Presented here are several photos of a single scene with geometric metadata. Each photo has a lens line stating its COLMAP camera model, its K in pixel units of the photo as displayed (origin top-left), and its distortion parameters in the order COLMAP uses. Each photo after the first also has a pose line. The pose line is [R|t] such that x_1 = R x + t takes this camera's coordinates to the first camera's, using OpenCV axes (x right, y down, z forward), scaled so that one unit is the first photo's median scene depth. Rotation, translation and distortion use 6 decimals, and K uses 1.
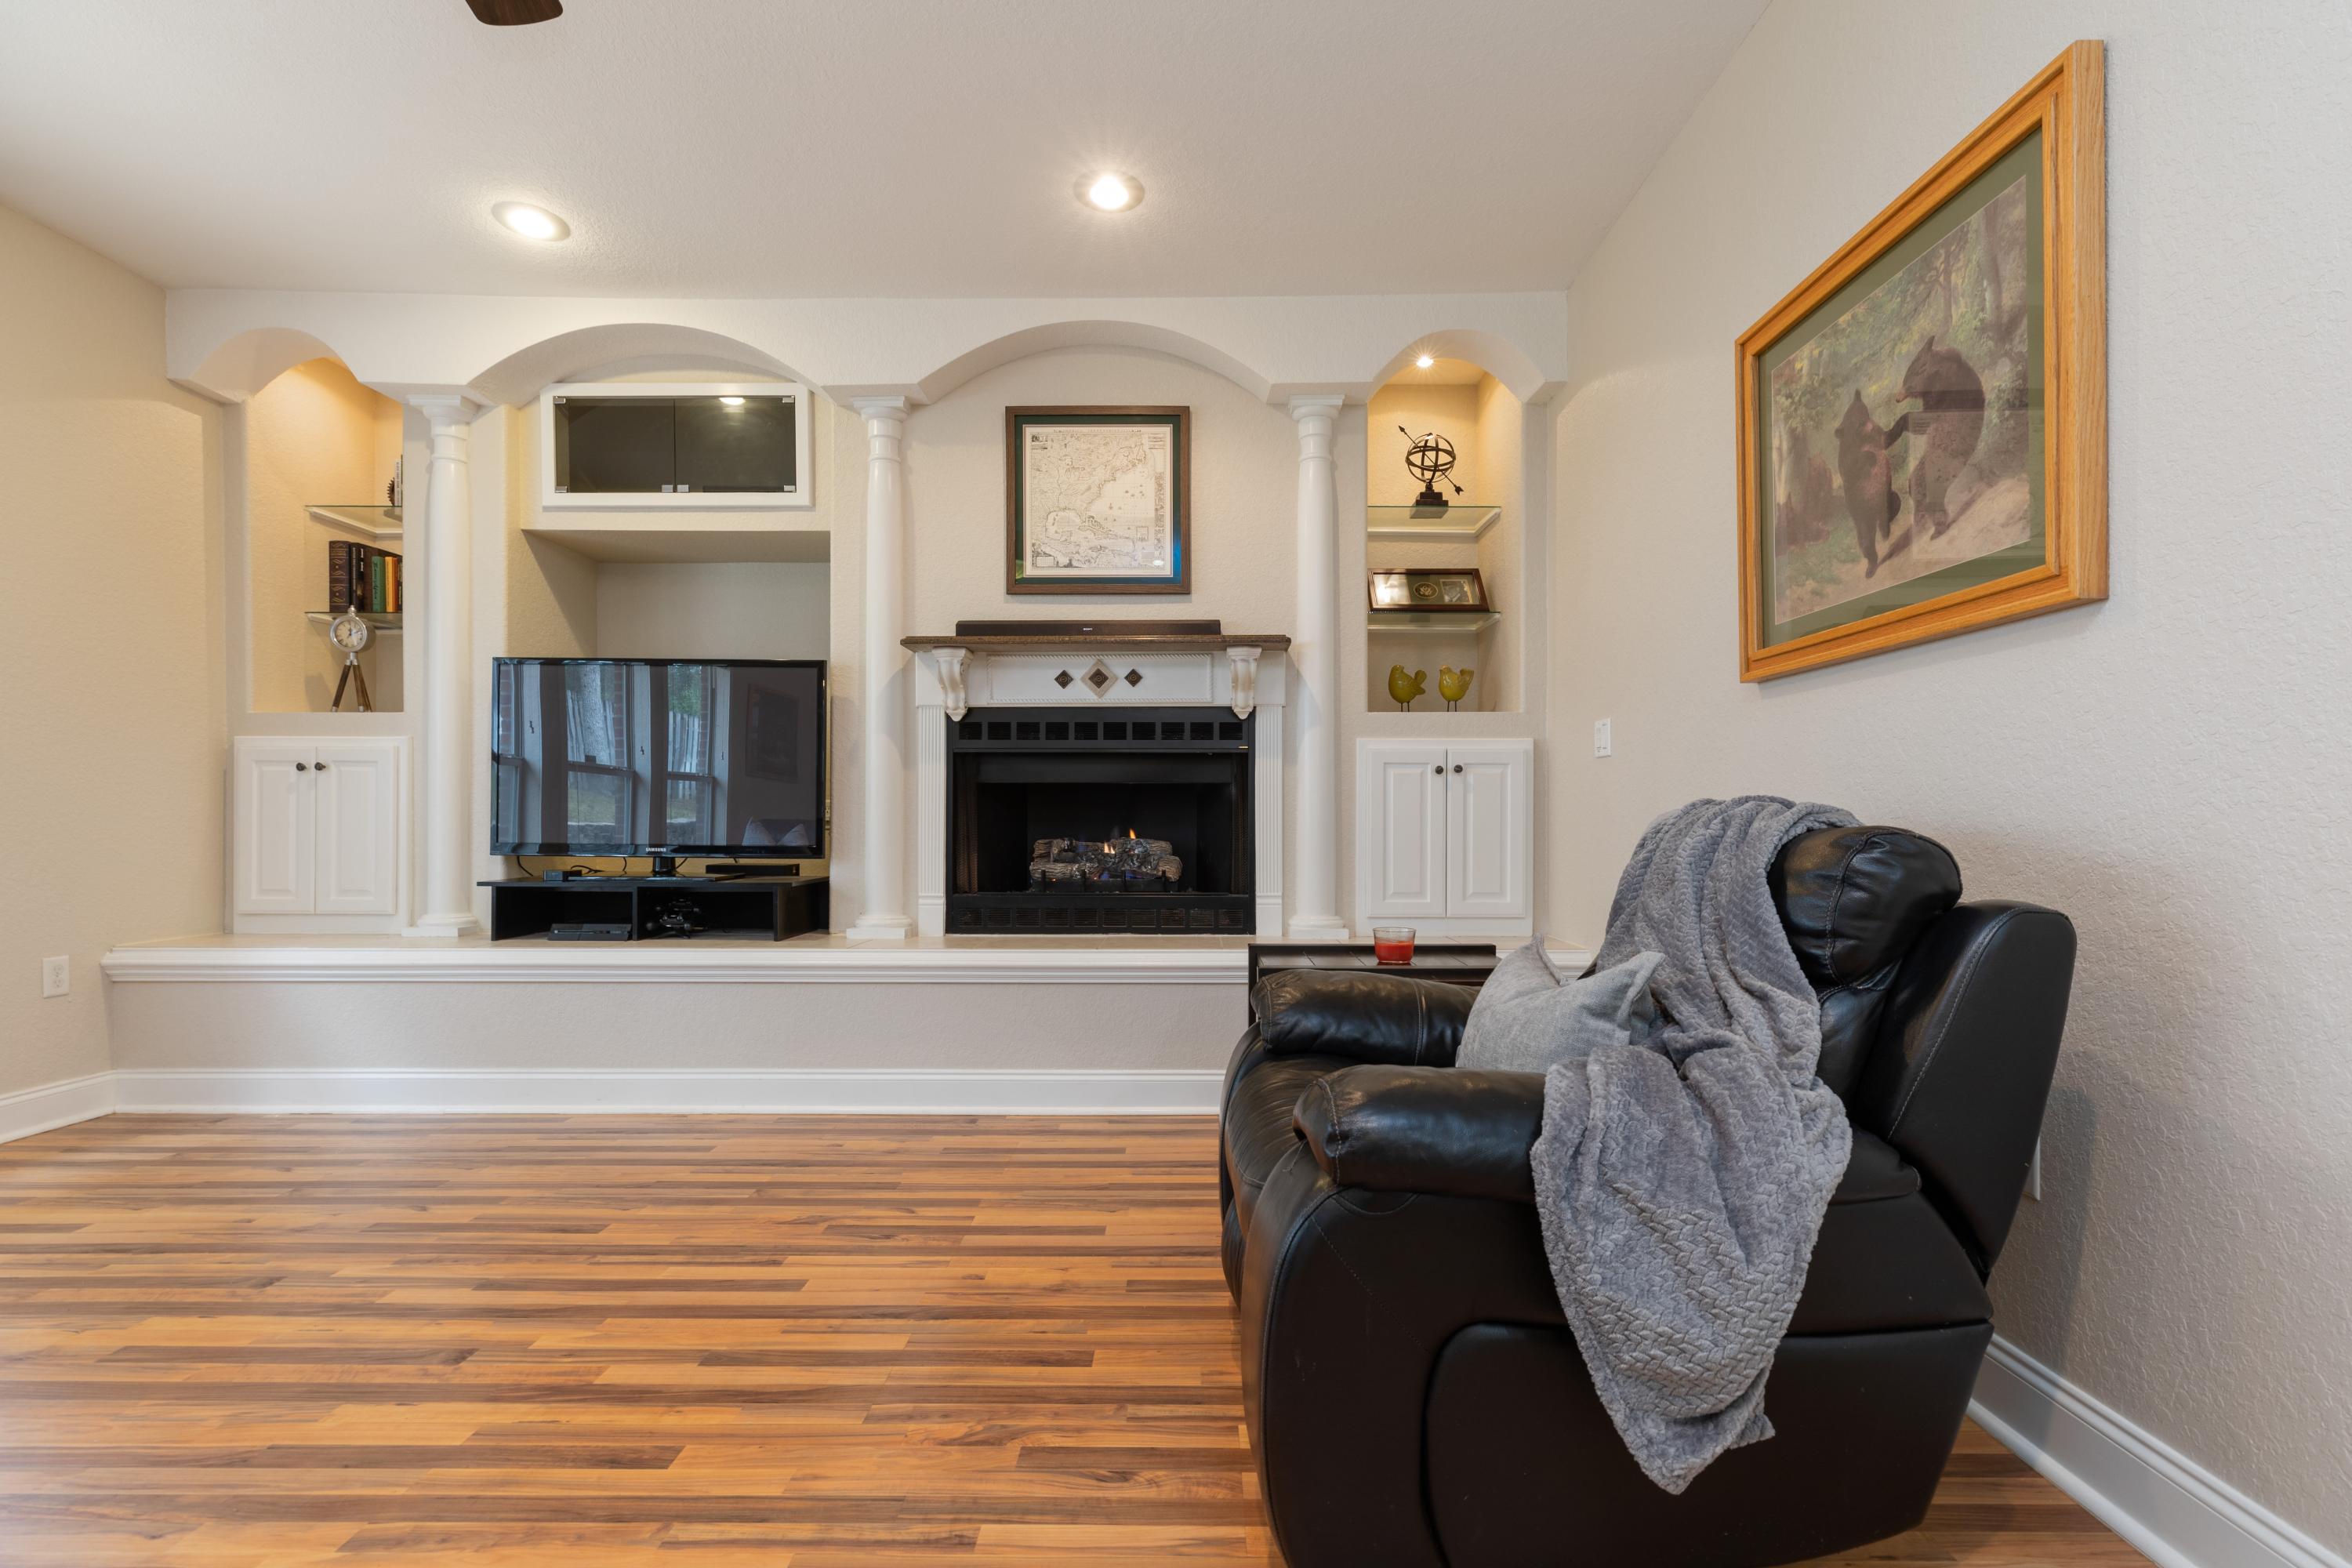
lens RADIAL K [[1048.7, 0, 1183.1], [0, 1048.7, 821.1], [0, 0, 1]] dist [0.003832, 0.000358]
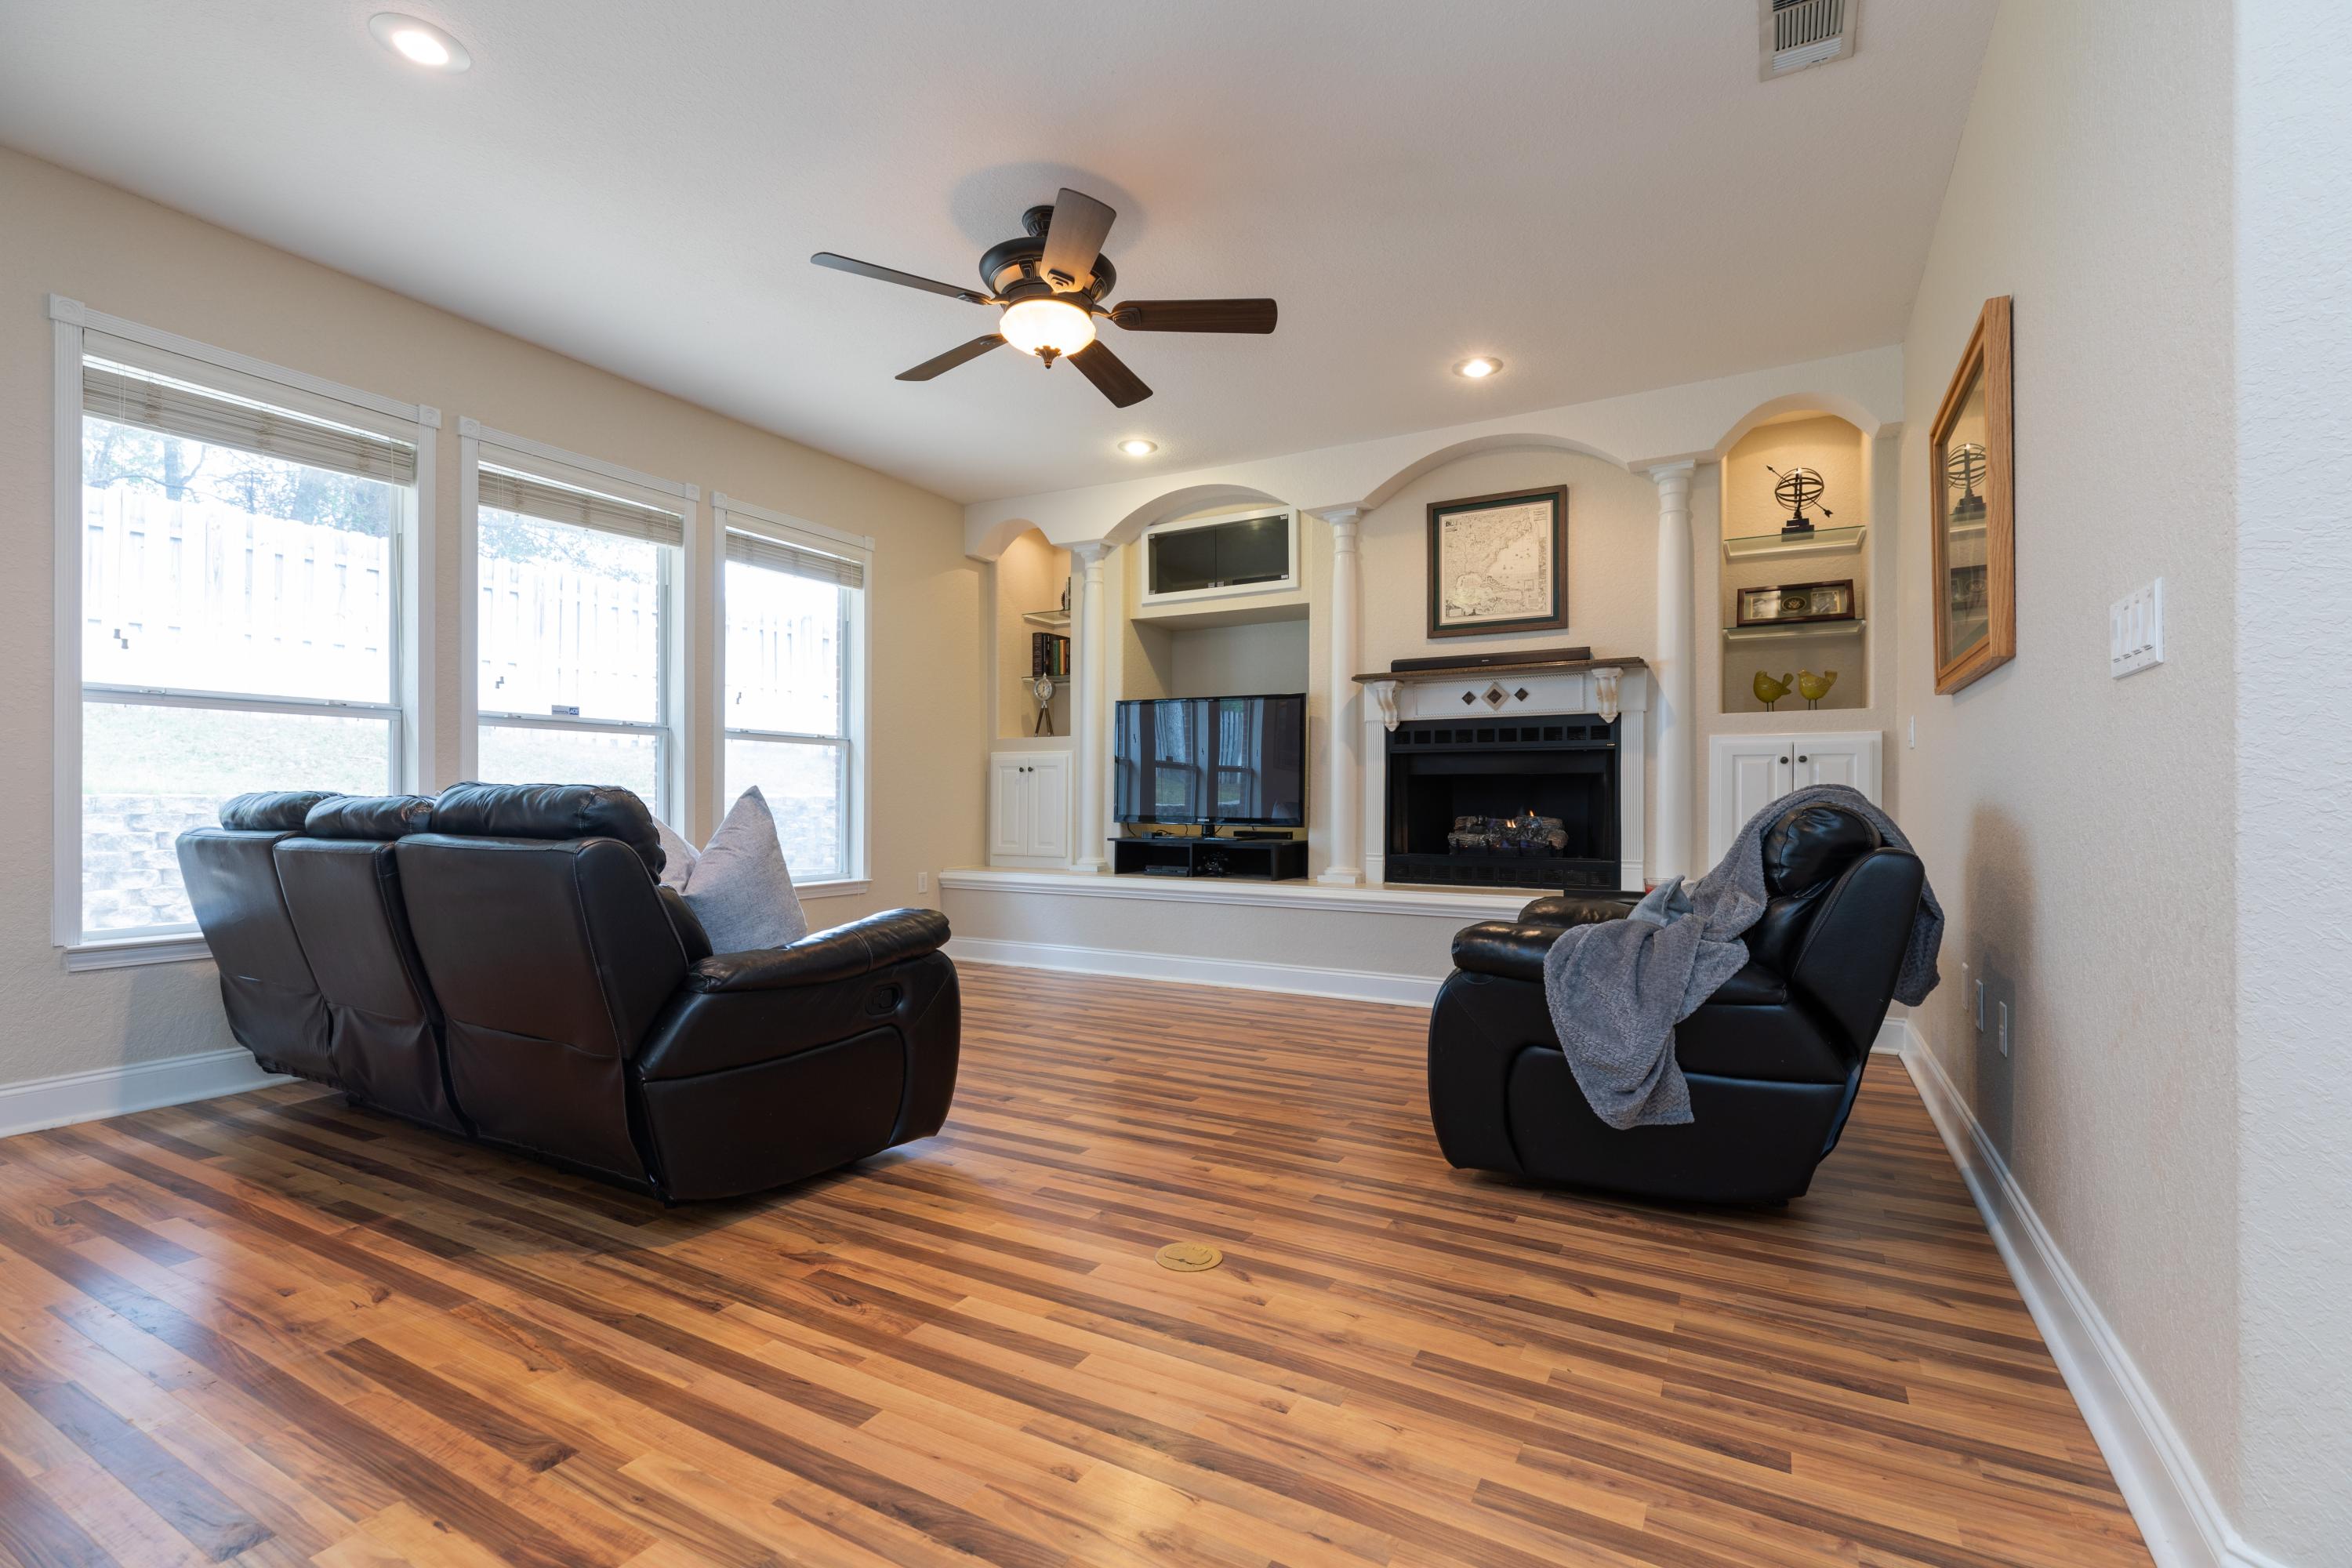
lens RADIAL K [[1048.7, 0, 1183.1], [0, 1048.7, 821.1], [0, 0, 1]] dist [0.003832, 0.000358]
pose [[0.874555, 0.011349, -0.484794, 0.223080], [-0.004170, 0.999865, 0.015883, 0.004261], [0.484909, -0.011869, 0.874484, -0.370456]]
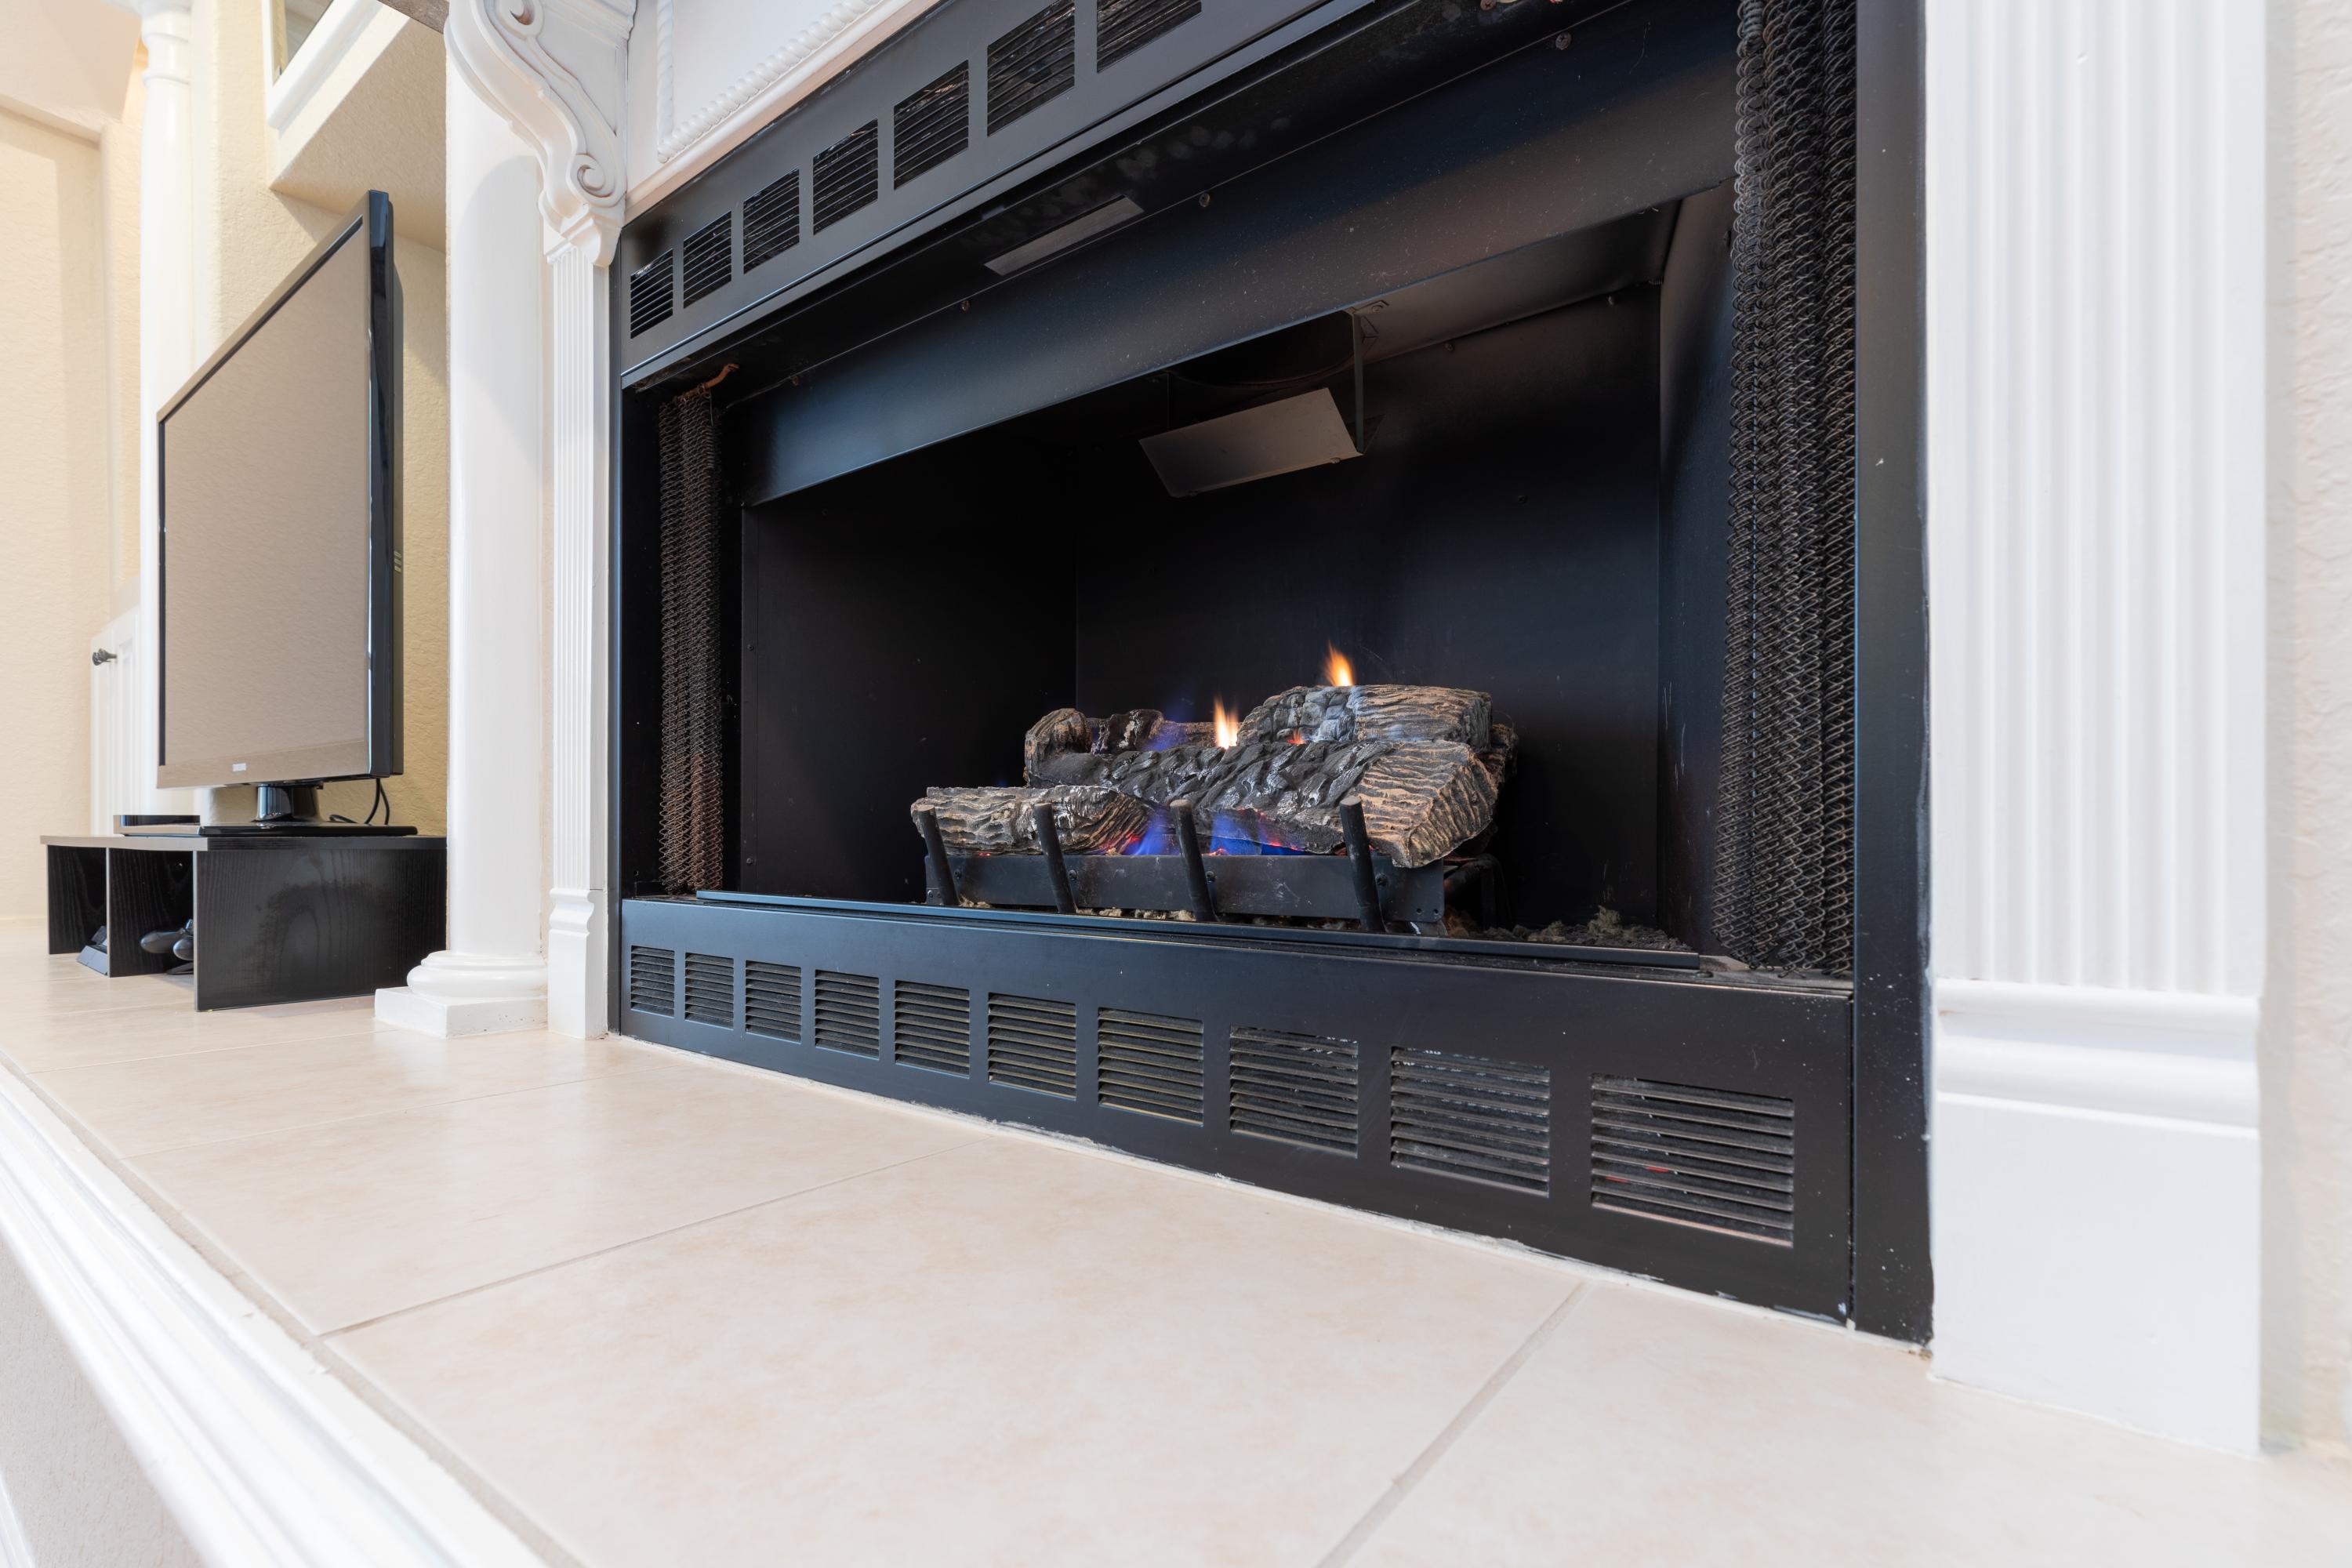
lens RADIAL K [[1048.7, 0, 1183.1], [0, 1048.7, 821.1], [0, 0, 1]] dist [0.003832, 0.000358]
pose [[0.804590, -0.004054, -0.593817, 0.071402], [0.002911, 0.999992, -0.002881, 0.052681], [0.593824, 0.000590, 0.804595, 0.868853]]
